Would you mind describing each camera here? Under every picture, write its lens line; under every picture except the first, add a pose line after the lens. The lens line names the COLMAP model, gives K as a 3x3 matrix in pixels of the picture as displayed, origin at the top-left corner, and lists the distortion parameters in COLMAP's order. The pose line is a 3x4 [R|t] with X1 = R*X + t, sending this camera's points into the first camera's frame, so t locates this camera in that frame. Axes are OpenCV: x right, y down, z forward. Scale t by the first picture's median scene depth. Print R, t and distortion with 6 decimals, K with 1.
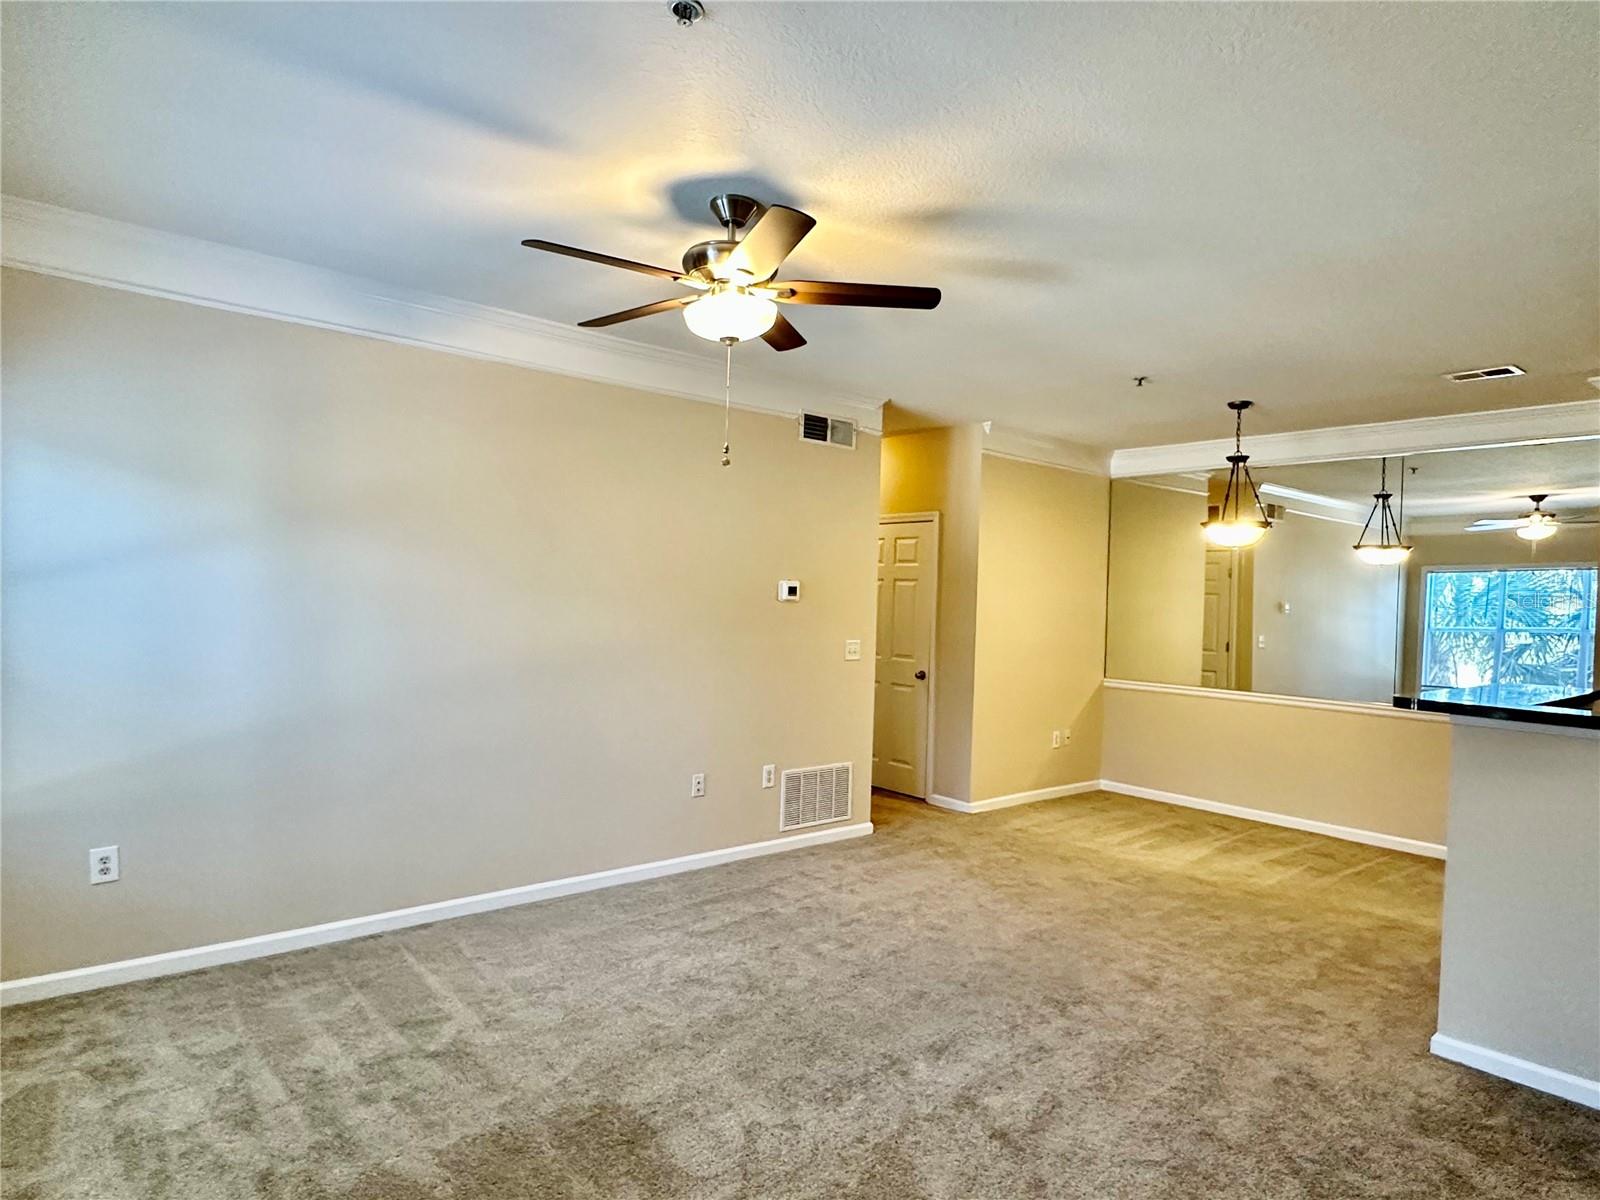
lens RADIAL K [[920.3, 0, 800.7], [0, 920.3, 603.9], [0, 0, 1]] dist [-0.003630, 0.000700]
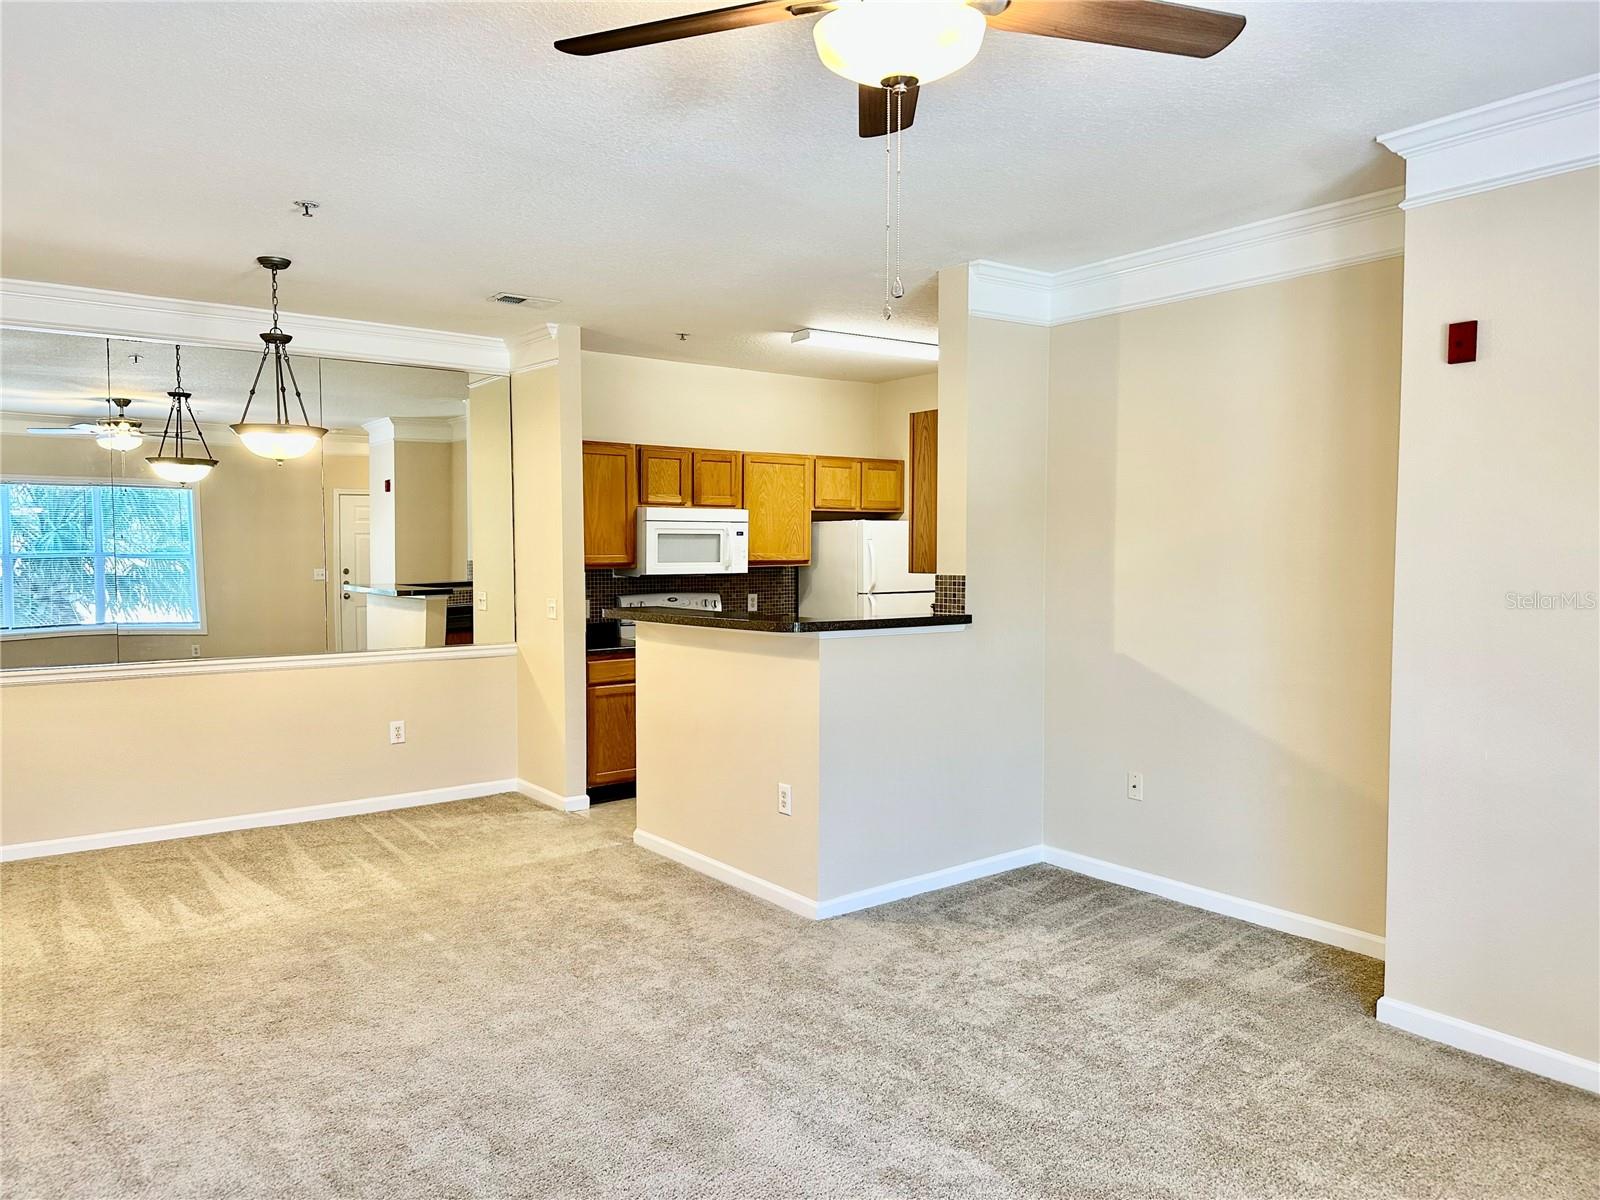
lens RADIAL K [[1129.9, 0, 797.2], [0, 1129.9, 608.5], [0, 0, 1]] dist [0.062219, -0.005079]
pose [[0.060958, -0.086999, 0.994342, -0.431768], [0.009027, 0.996202, 0.086608, -0.021910], [-0.998100, 0.003696, 0.061512, 0.553596]]
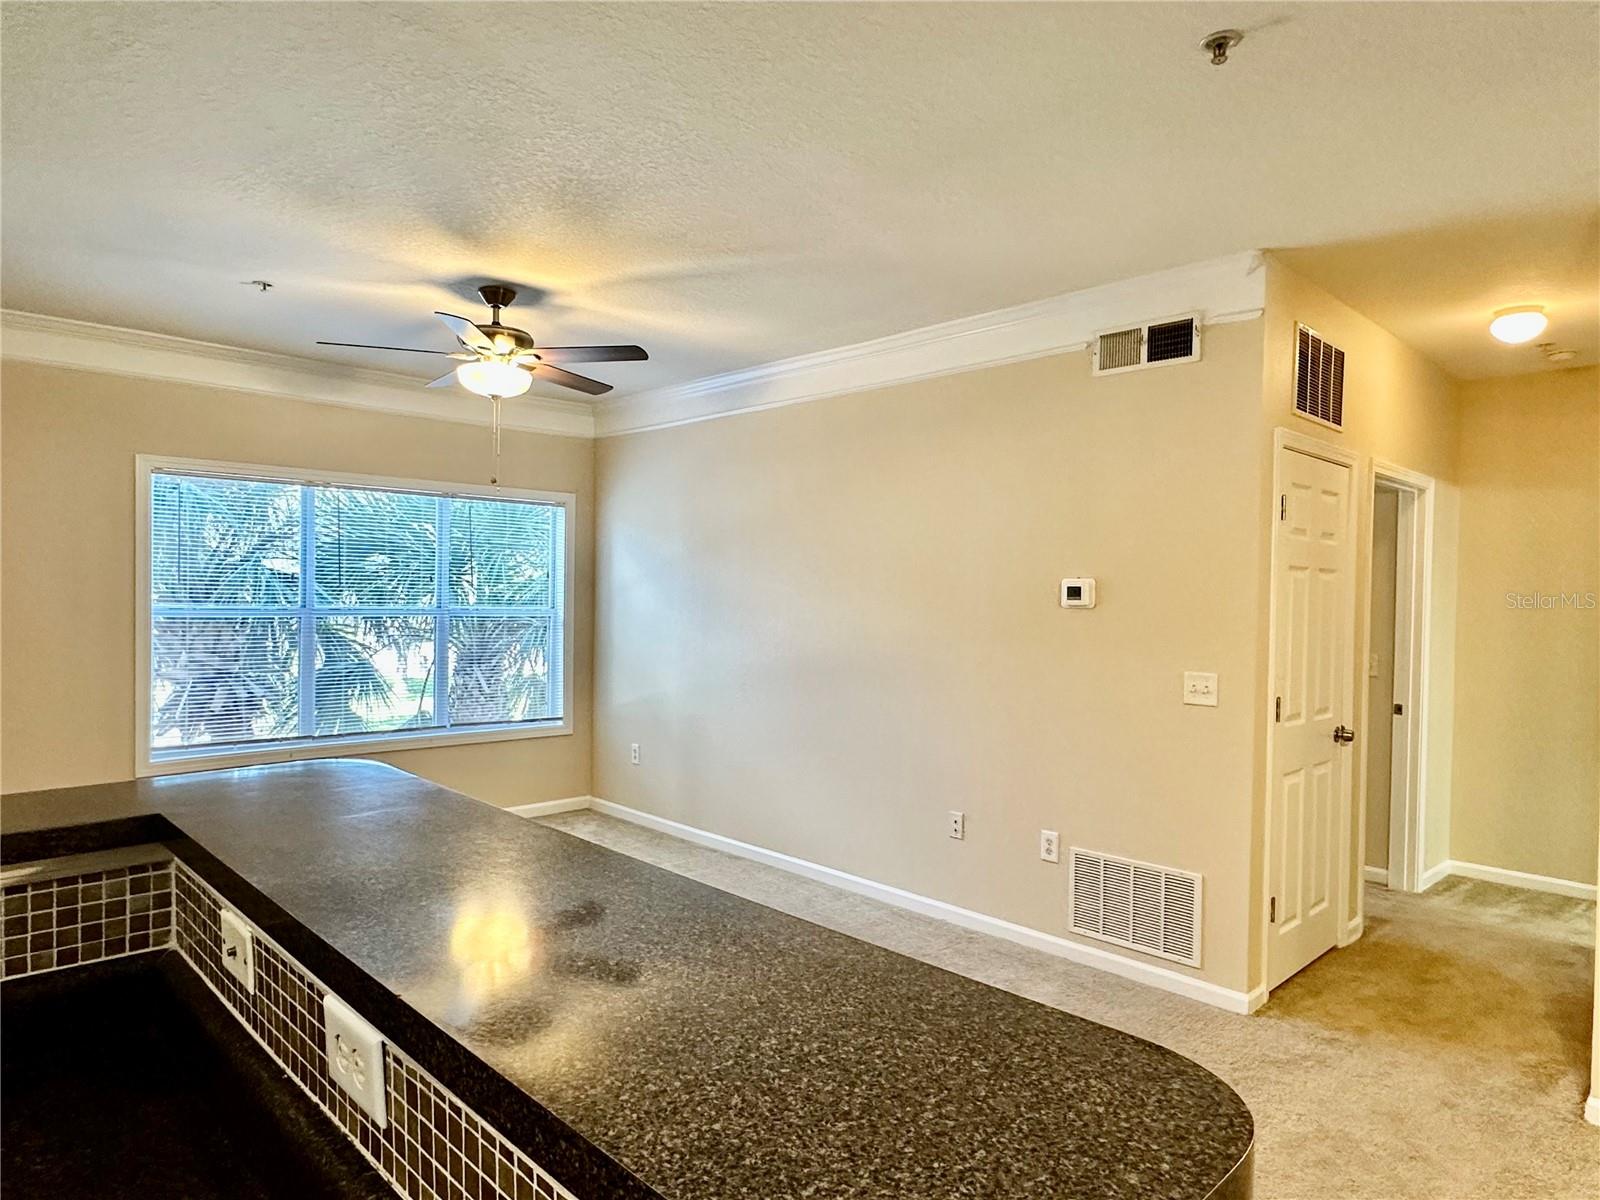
lens RADIAL K [[976.0, 0, 793.7], [0, 976.0, 611.5], [0, 0, 1]] dist [-0.004093, -0.000685]
pose [[0.056089, -0.010422, -0.998371, 0.727683], [-0.019452, 0.999744, -0.011529, 0.012742], [0.998236, 0.020067, 0.055871, 0.741483]]
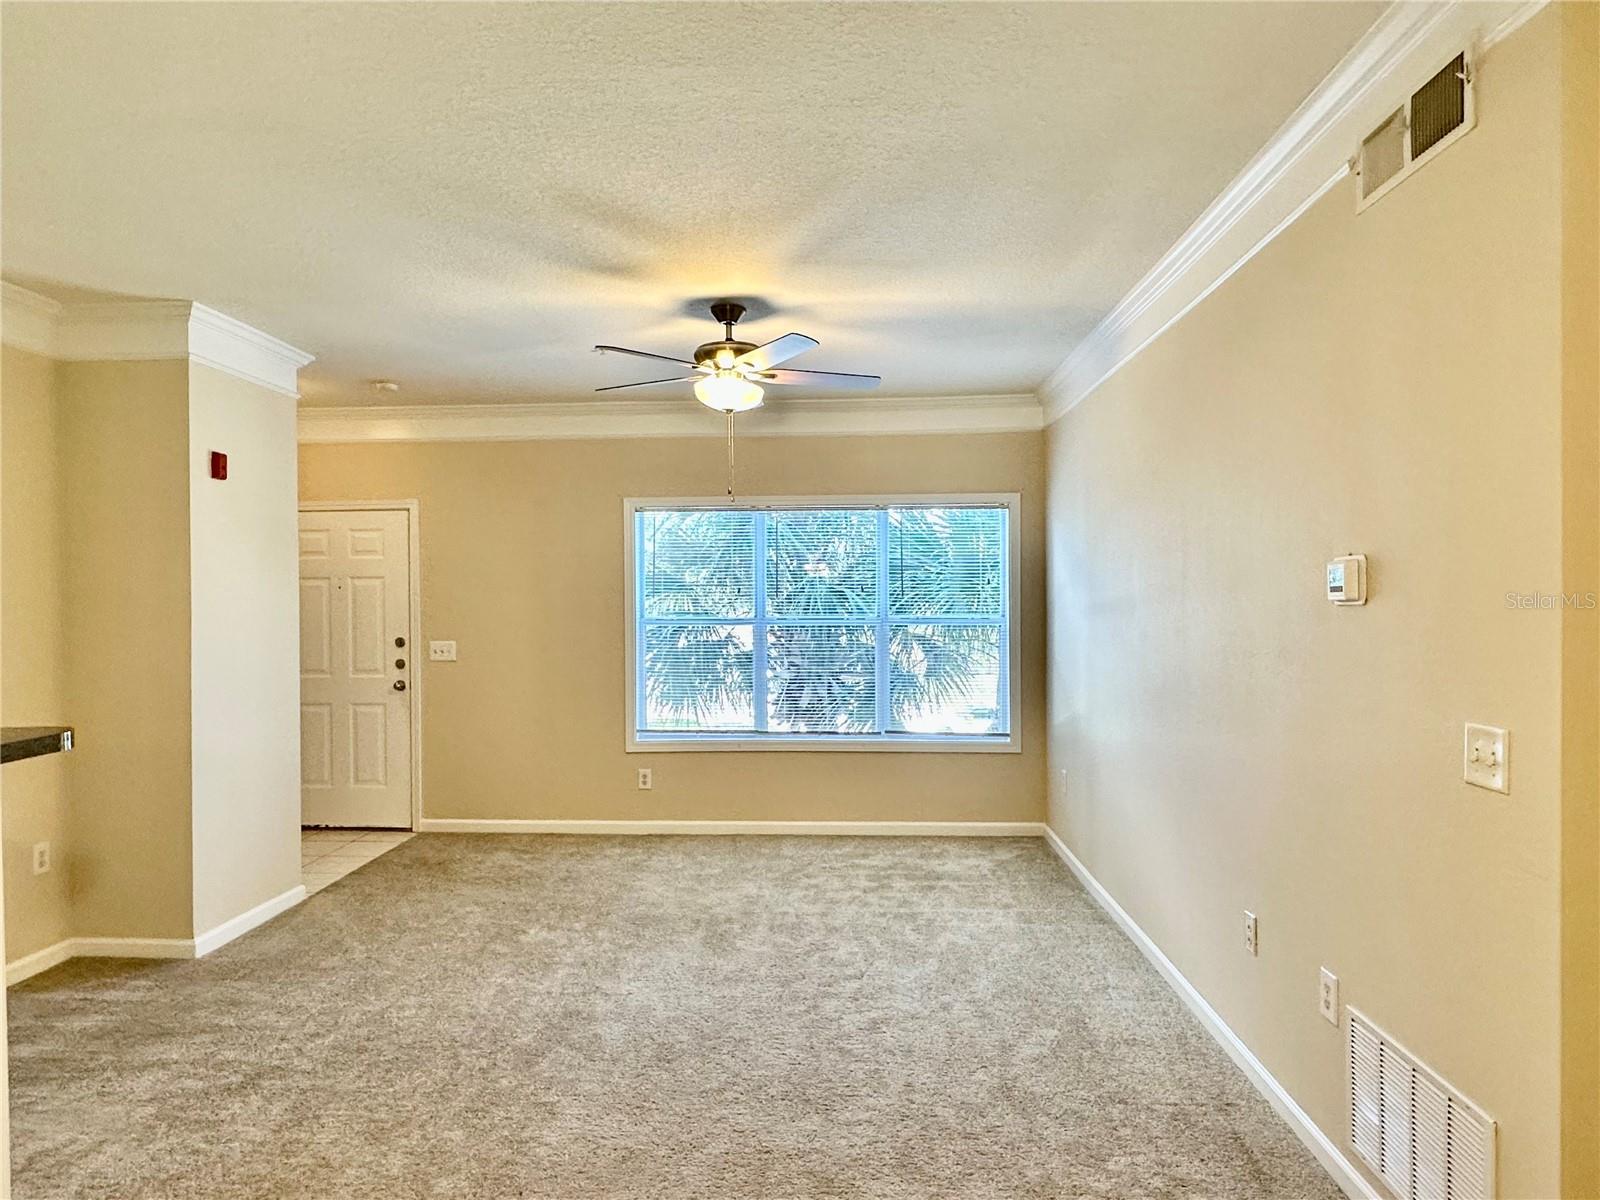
lens RADIAL K [[976.0, 0, 793.7], [0, 976.0, 611.5], [0, 0, 1]] dist [-0.004093, -0.000685]
pose [[-0.685870, -0.019246, -0.727470, 0.490541], [-0.018712, 0.999786, -0.008809, 0.008828], [0.727483, 0.007570, -0.686083, 1.124797]]
